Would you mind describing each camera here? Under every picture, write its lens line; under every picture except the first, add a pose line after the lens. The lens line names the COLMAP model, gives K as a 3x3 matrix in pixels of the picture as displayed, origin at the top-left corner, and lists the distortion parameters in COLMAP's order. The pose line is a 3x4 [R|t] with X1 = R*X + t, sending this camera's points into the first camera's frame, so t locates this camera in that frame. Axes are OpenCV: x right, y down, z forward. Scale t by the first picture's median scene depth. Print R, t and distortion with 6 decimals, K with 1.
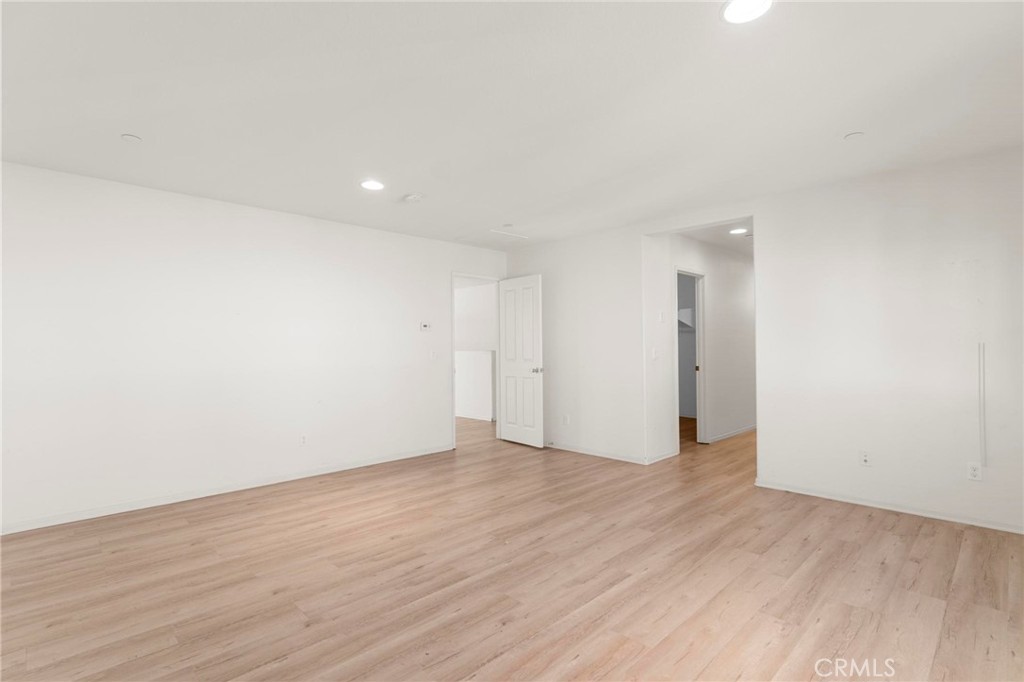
lens RADIAL K [[491.3, 0, 505.8], [0, 491.3, 341.3], [0, 0, 1]] dist [0.002633, 0.000448]
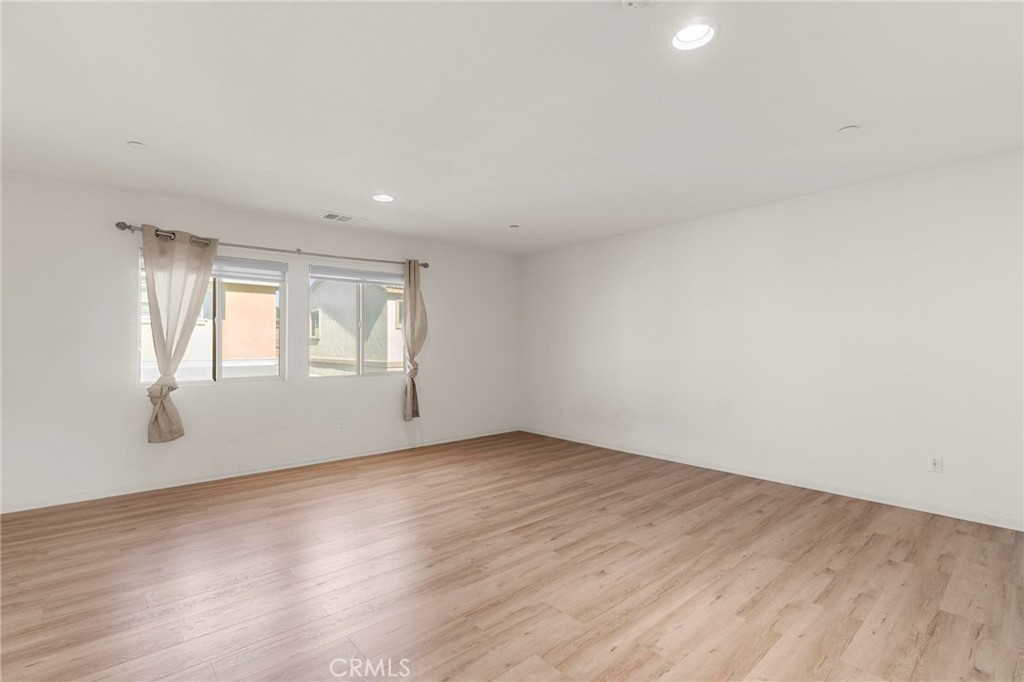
lens RADIAL K [[491.3, 0, 505.8], [0, 491.3, 341.3], [0, 0, 1]] dist [0.002633, 0.000448]
pose [[-0.998160, 0.008331, 0.060061, -0.134725], [0.007162, 0.999781, -0.019652, 0.025573], [-0.060211, -0.019185, -0.998001, 2.107176]]
